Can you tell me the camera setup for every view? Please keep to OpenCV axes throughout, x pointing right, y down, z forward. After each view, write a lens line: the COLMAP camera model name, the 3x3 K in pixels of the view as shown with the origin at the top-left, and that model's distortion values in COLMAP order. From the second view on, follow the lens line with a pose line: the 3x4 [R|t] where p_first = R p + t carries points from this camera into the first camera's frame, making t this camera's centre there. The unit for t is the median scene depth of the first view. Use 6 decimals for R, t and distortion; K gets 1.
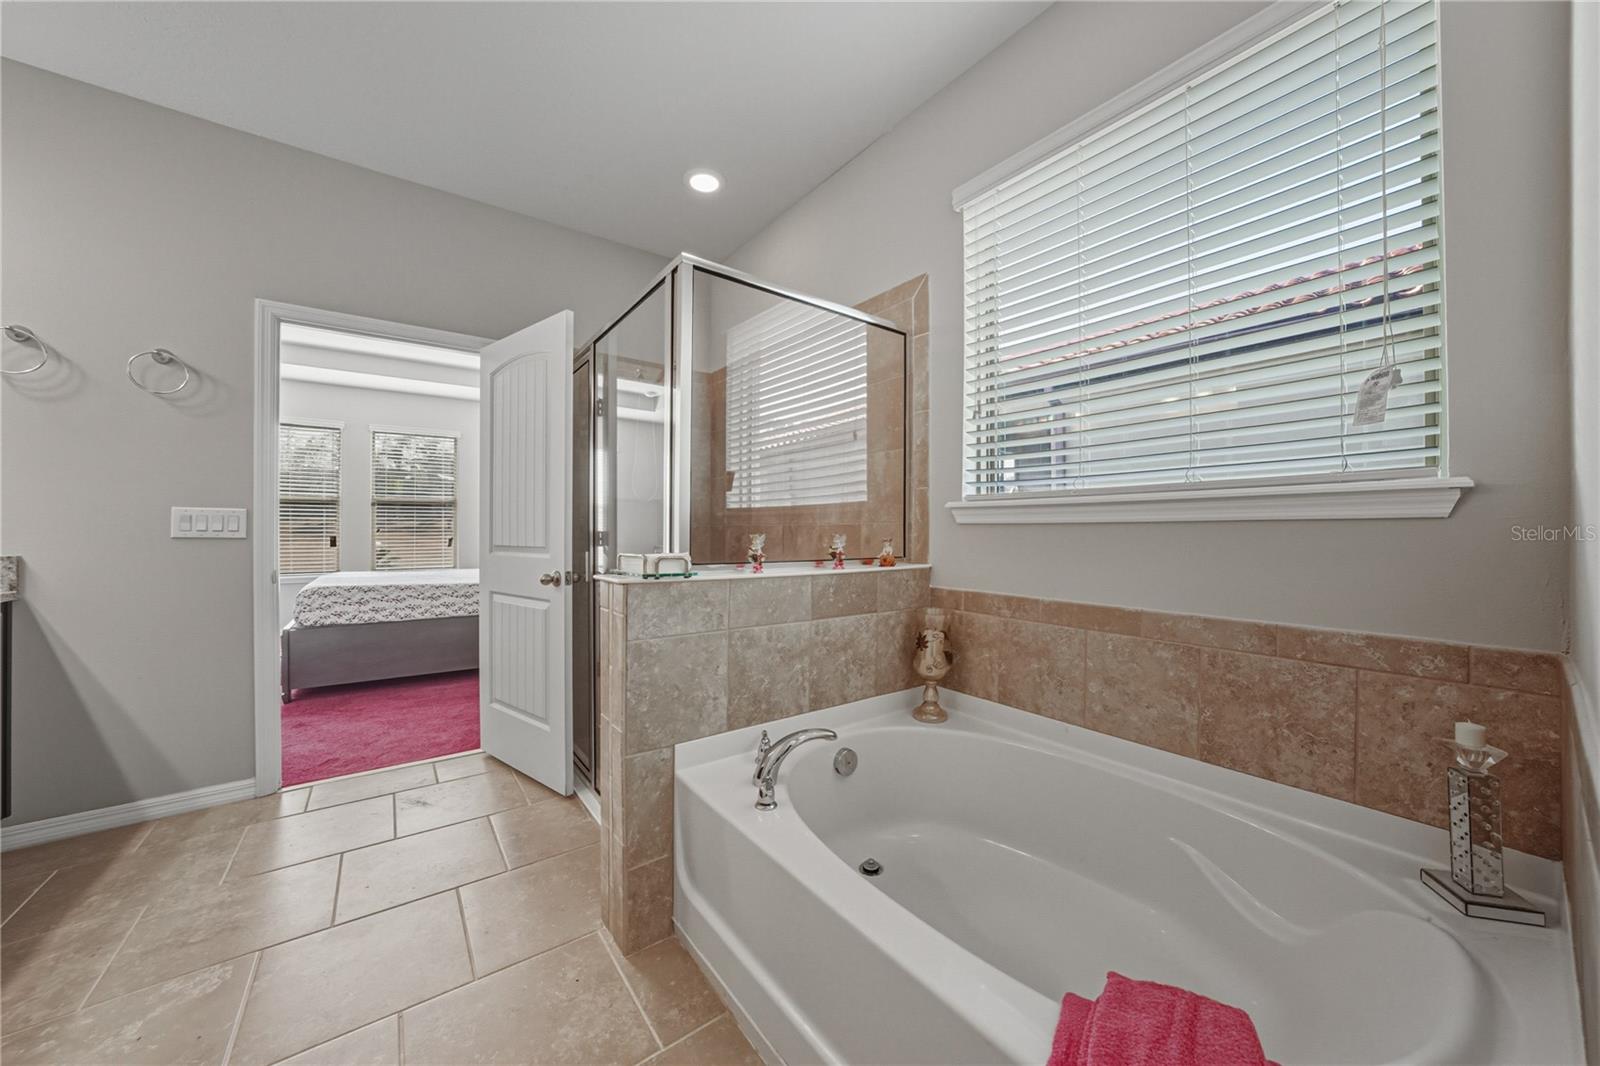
lens RADIAL K [[563.5, 0, 800.5], [0, 563.5, 525.2], [0, 0, 1]] dist [-0.022118, 0.006388]
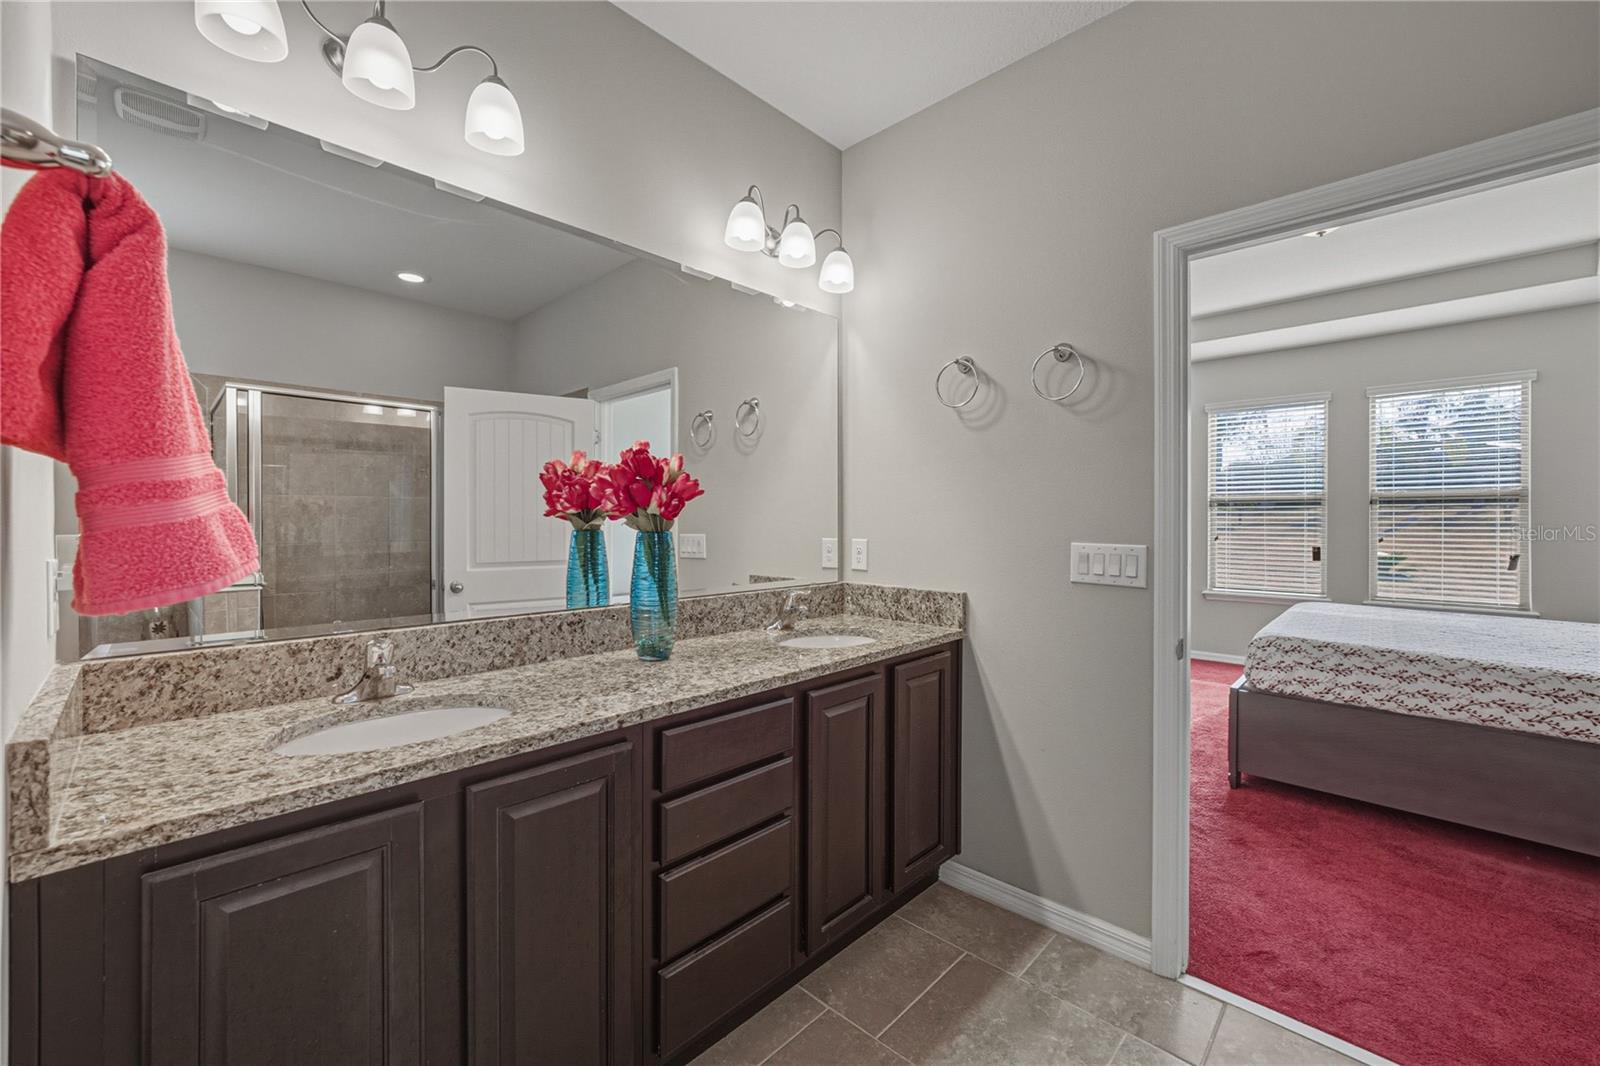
lens RADIAL K [[656.8, 0, 794.9], [0, 656.8, 527.7], [0, 0, 1]] dist [-0.022765, 0.007053]
pose [[0.173344, 0.010481, -0.984806, -0.191625], [0.010479, 0.999867, 0.012486, -0.045374], [0.984806, -0.012484, 0.173211, 0.296974]]
